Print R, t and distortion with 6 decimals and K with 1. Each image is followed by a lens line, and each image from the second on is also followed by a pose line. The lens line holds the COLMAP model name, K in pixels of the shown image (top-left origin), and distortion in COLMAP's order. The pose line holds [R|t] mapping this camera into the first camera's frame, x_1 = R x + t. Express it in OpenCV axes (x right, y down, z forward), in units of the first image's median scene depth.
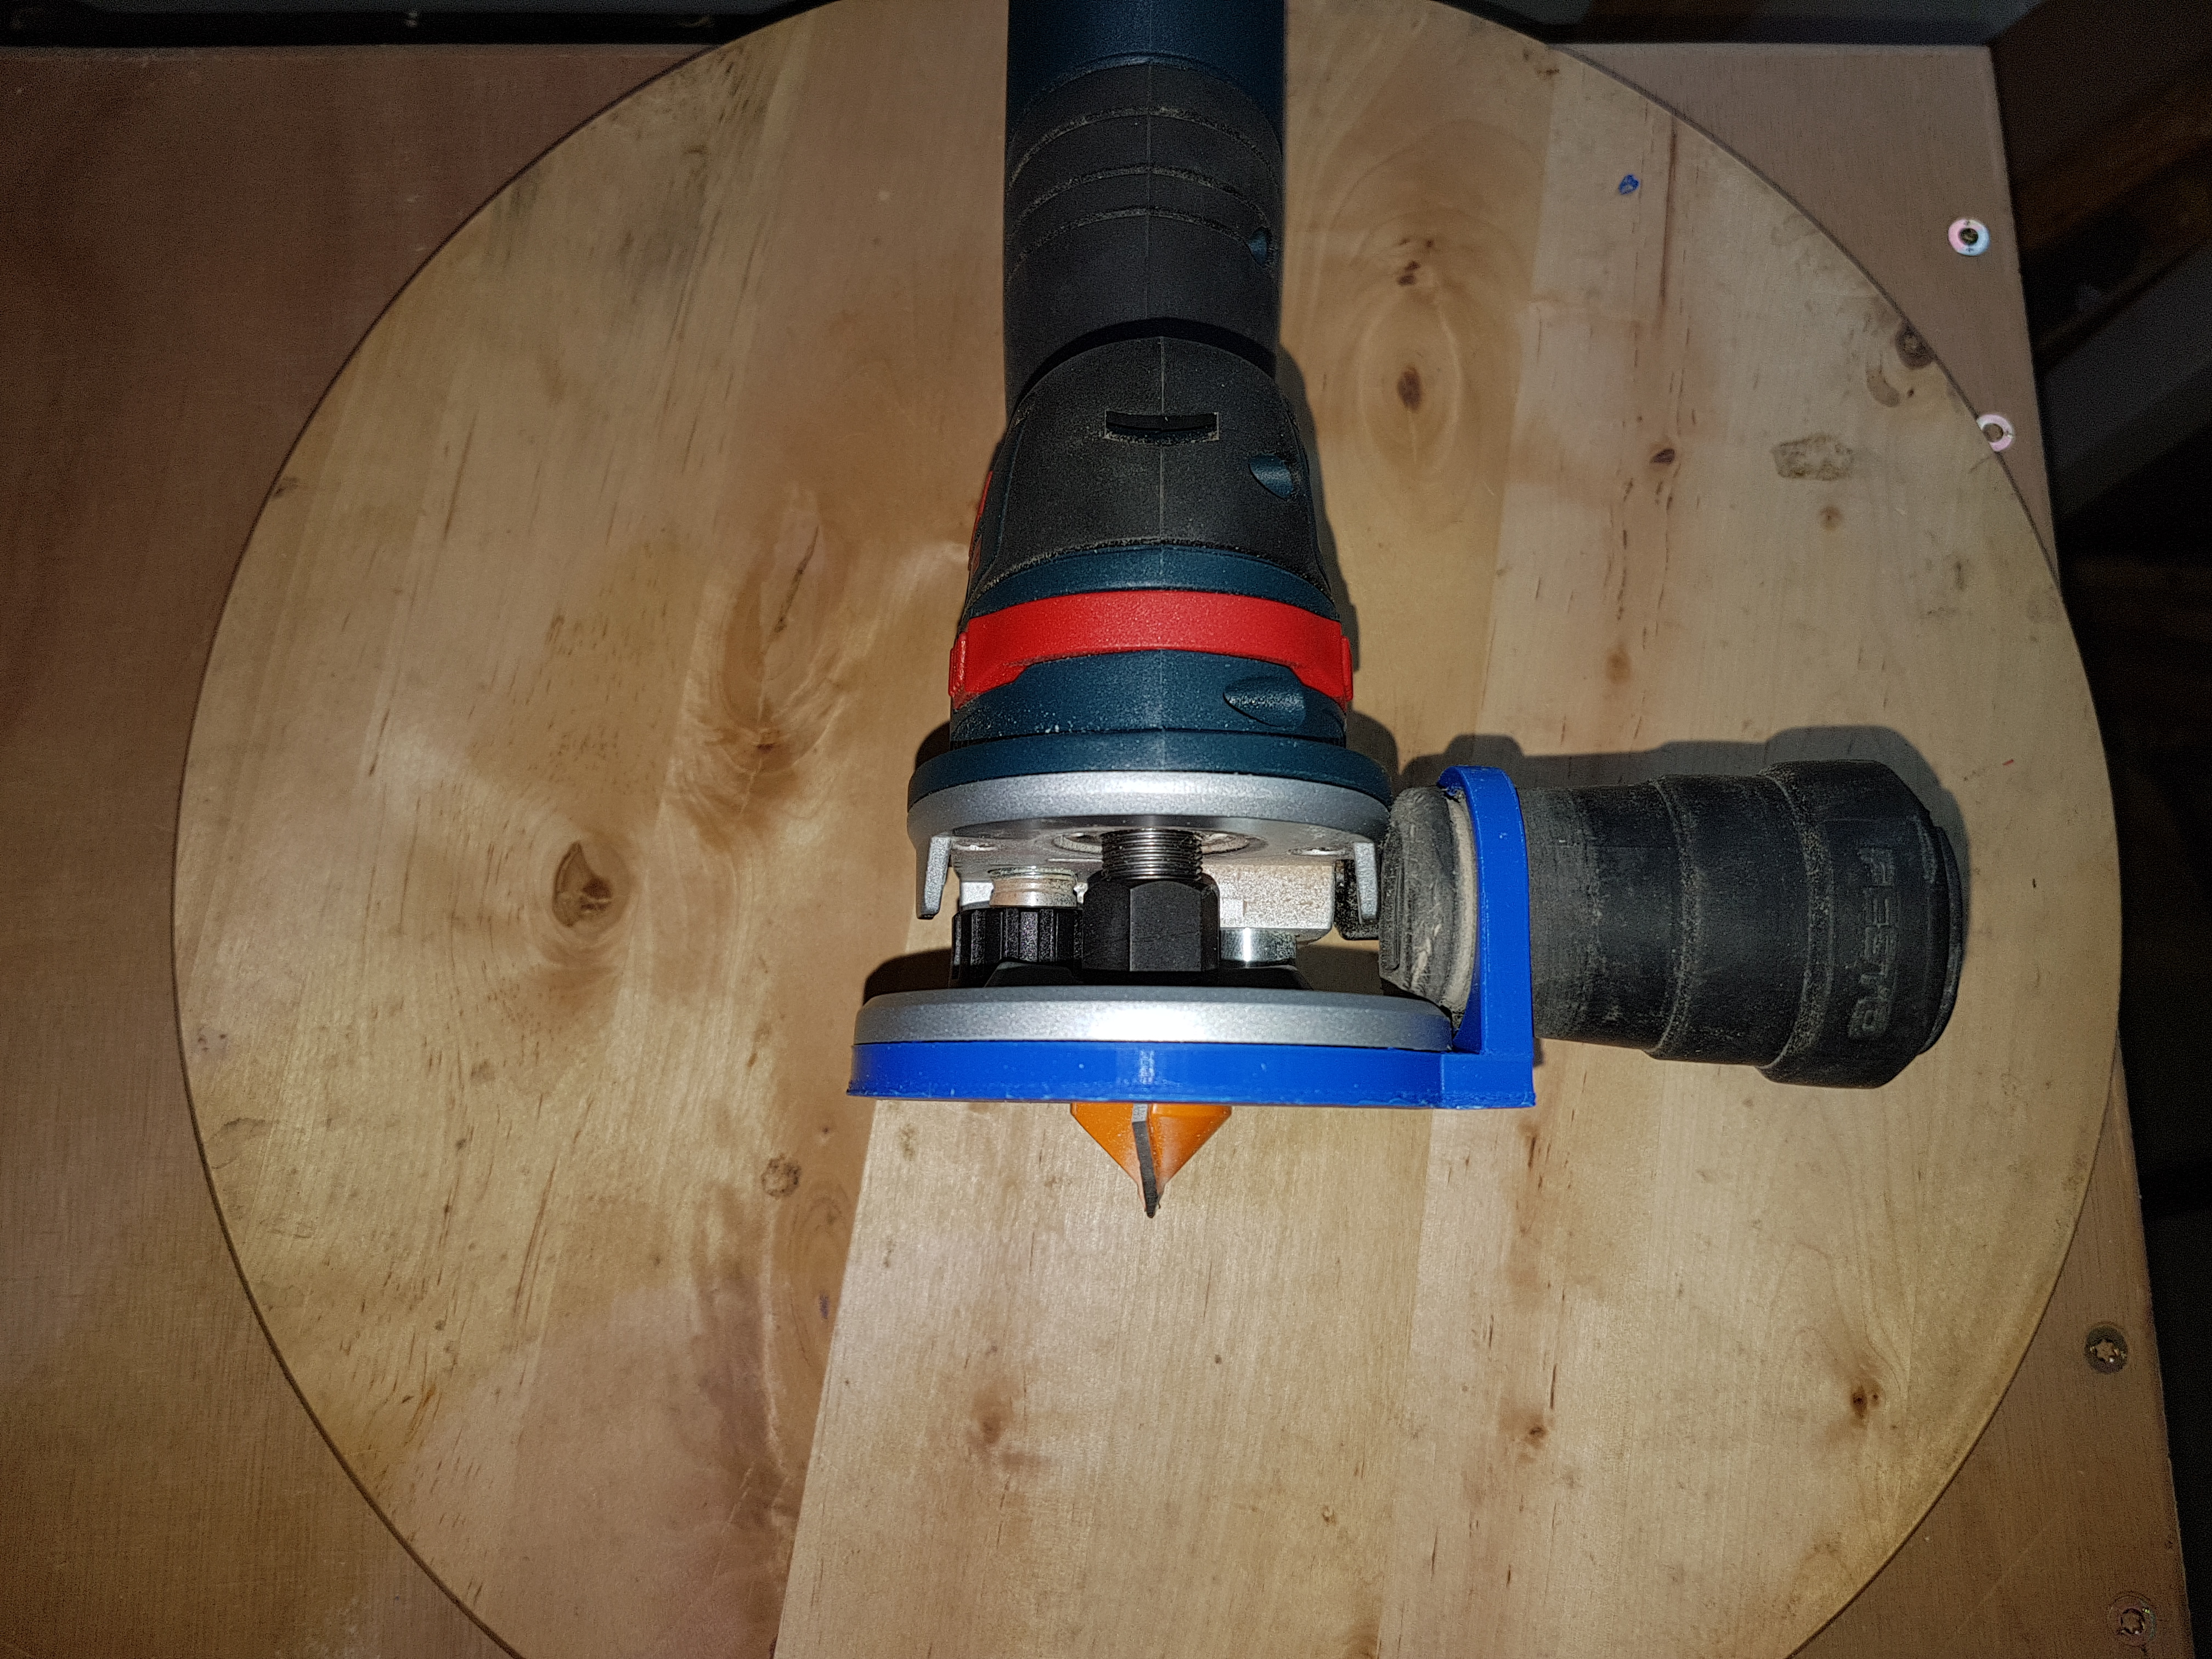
lens RADIAL K [[1677.4, 0, 1112.1], [0, 1677.4, 835.6], [0, 0, 1]] dist [0.055378, -0.155078]
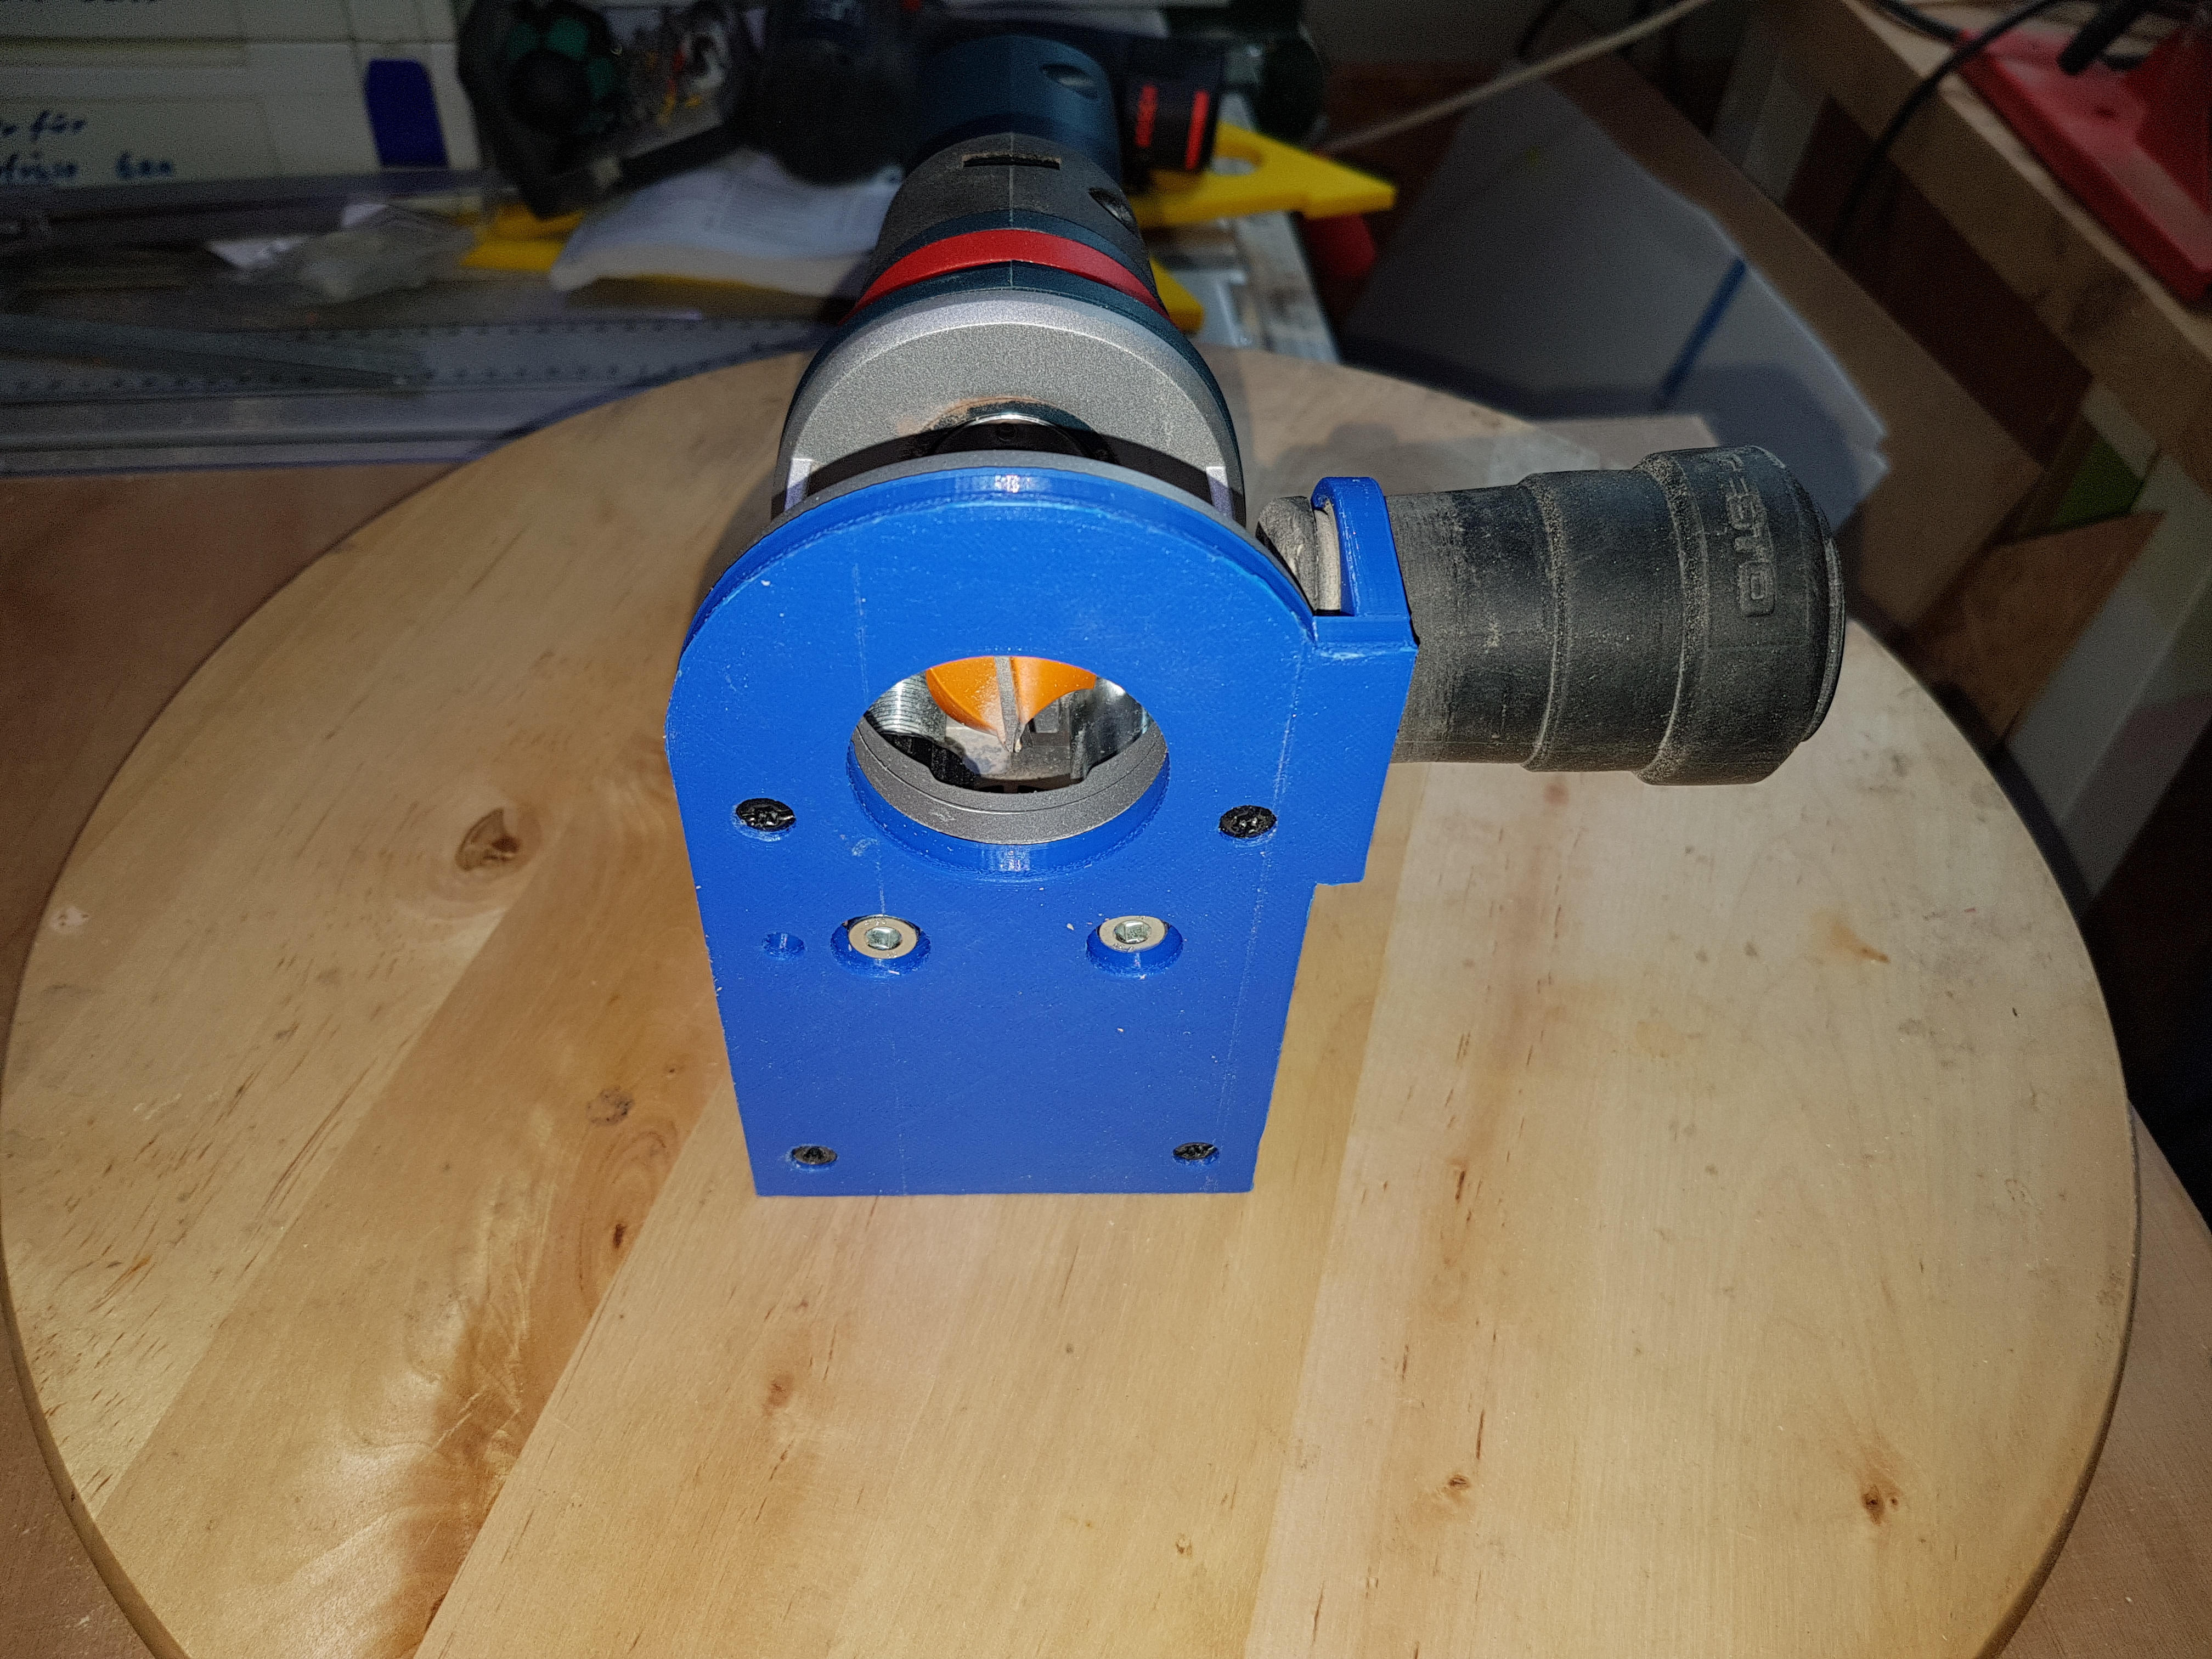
lens RADIAL K [[1677.4, 0, 1112.1], [0, 1677.4, 835.6], [0, 0, 1]] dist [0.055378, -0.155078]
pose [[0.993872, 0.088552, -0.066151, 0.111090], [-0.110037, 0.849296, -0.516321, 0.496994], [0.010461, 0.520437, 0.853836, 0.160002]]
